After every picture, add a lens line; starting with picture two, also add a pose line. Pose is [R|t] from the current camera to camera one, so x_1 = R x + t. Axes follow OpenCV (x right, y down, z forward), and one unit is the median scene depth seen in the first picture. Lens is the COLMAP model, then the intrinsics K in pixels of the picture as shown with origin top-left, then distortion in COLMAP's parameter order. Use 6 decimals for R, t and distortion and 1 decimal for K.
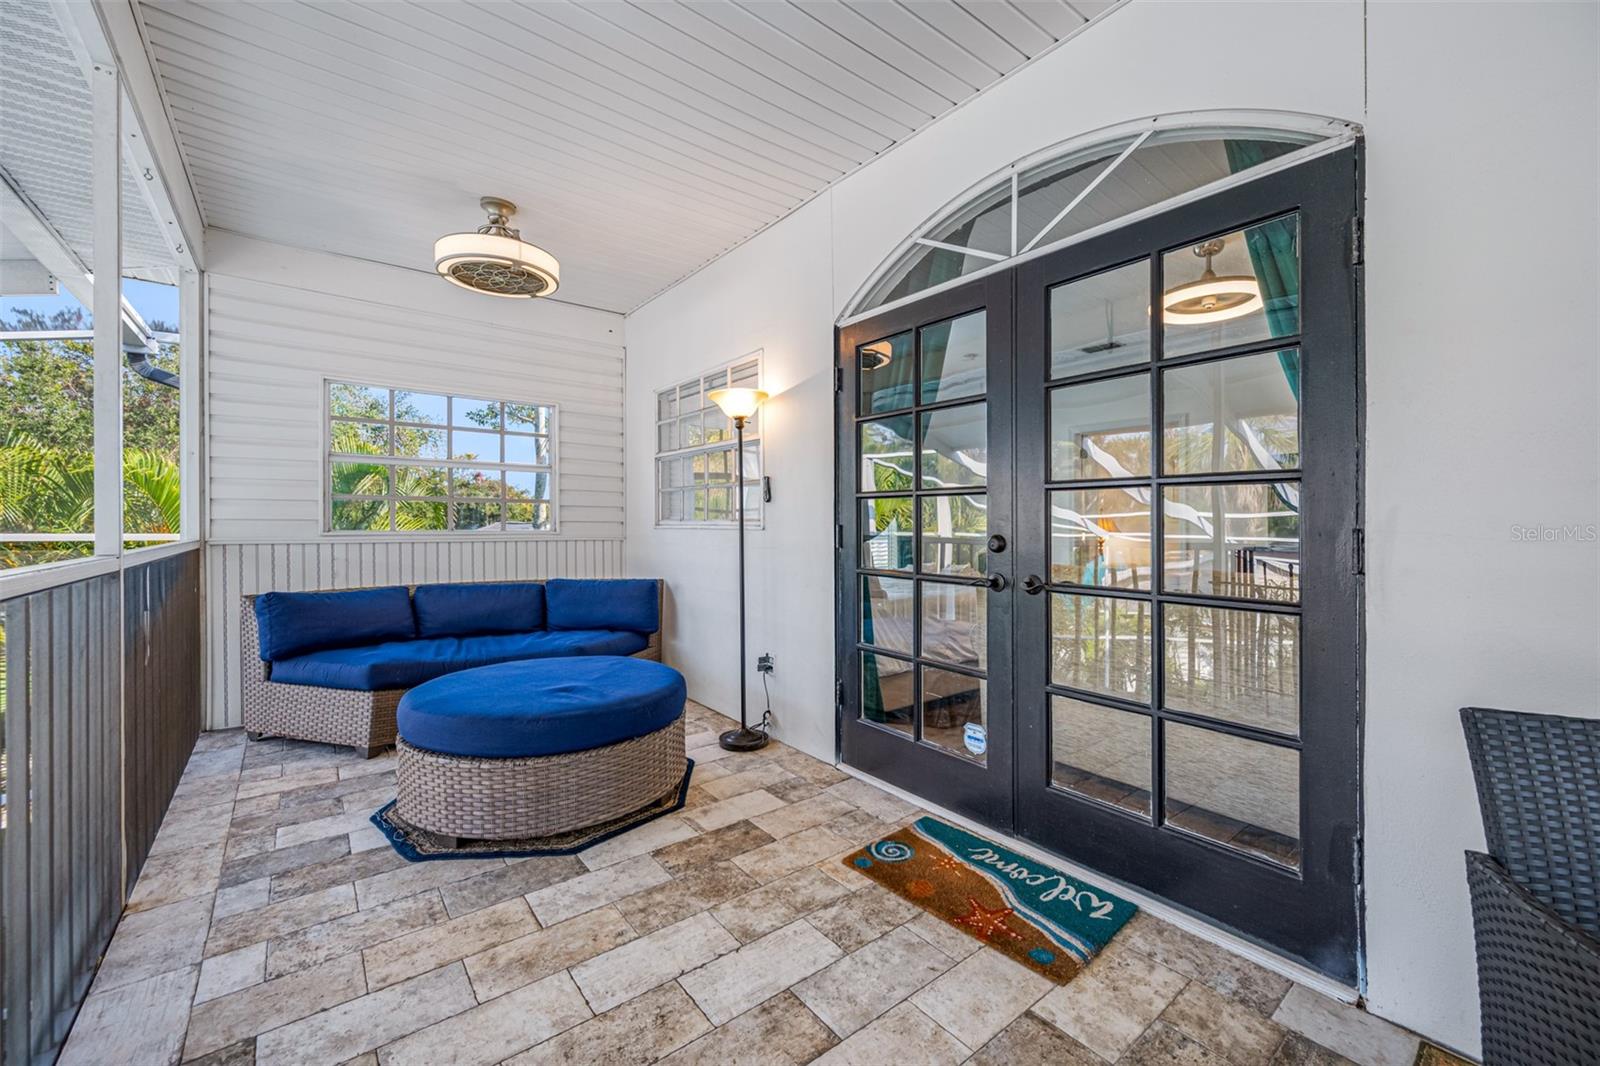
lens RADIAL K [[634.9, 0, 804.6], [0, 634.9, 534.5], [0, 0, 1]] dist [-0.002188, 0.000634]
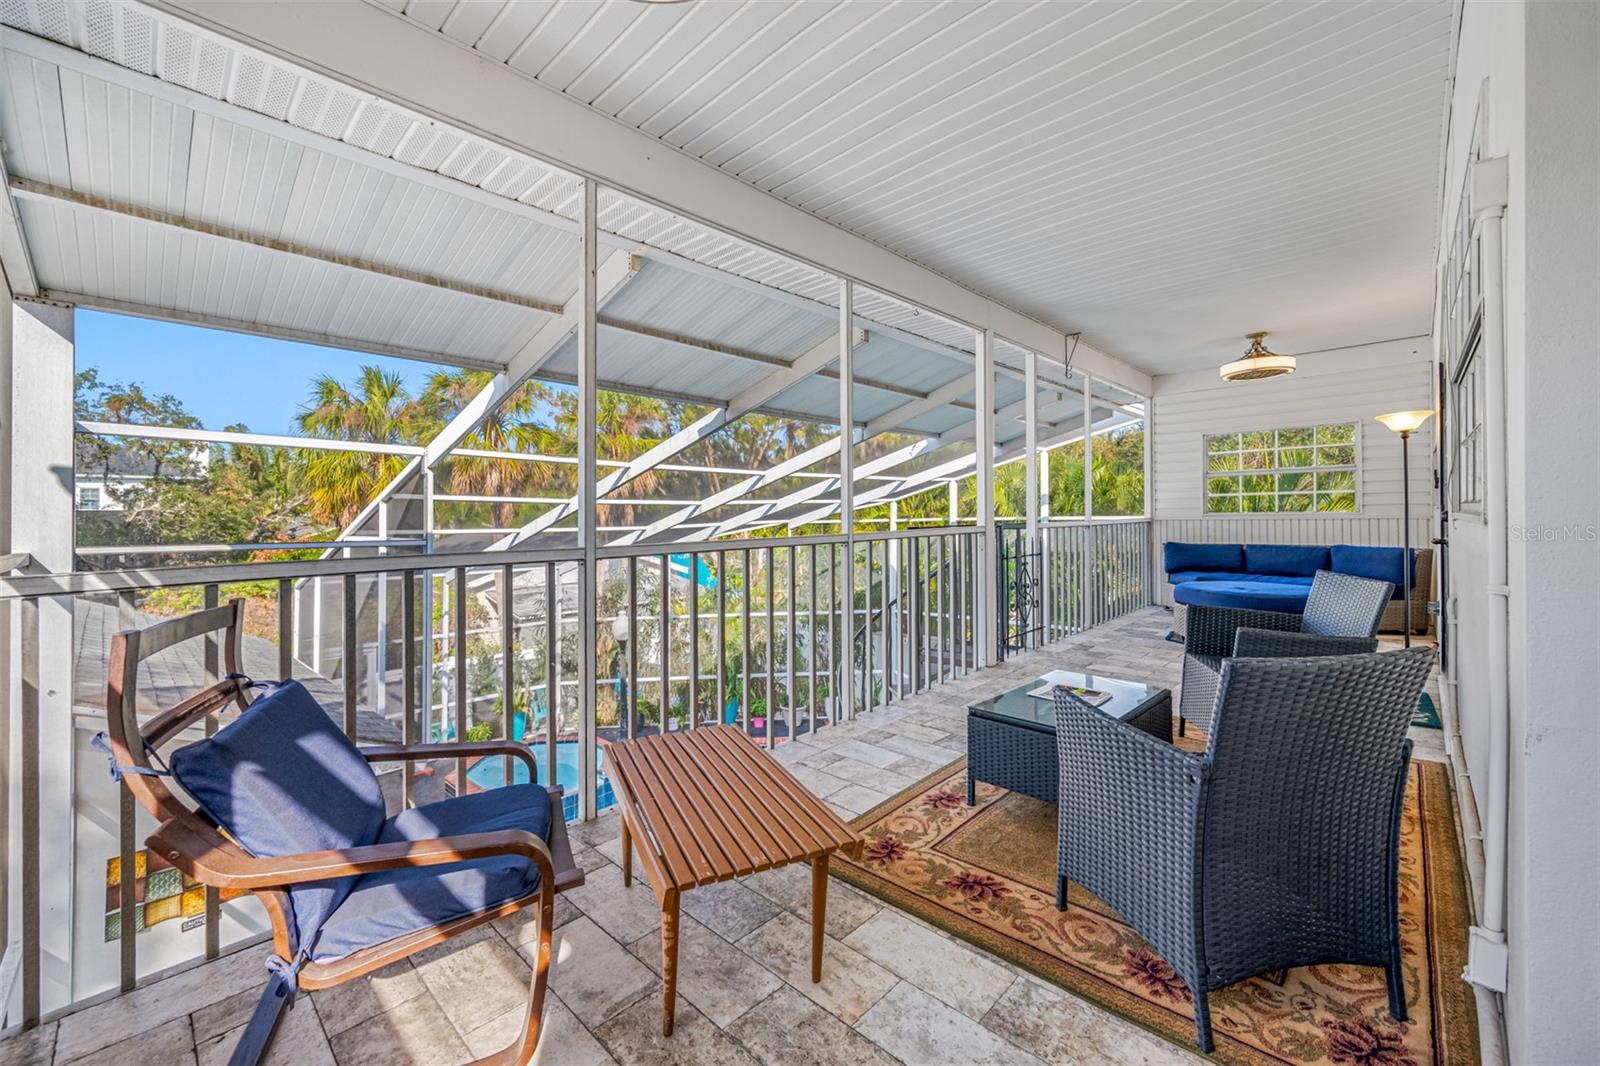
lens RADIAL K [[634.9, 0, 805.0], [0, 634.9, 523.9], [0, 0, 1]] dist [-0.002188, 0.000634]
pose [[0.147405, 0.005221, -0.989062, 1.050483], [0.000501, 0.999986, 0.005354, 0.016260], [0.989076, -0.001285, 0.147400, -0.521359]]
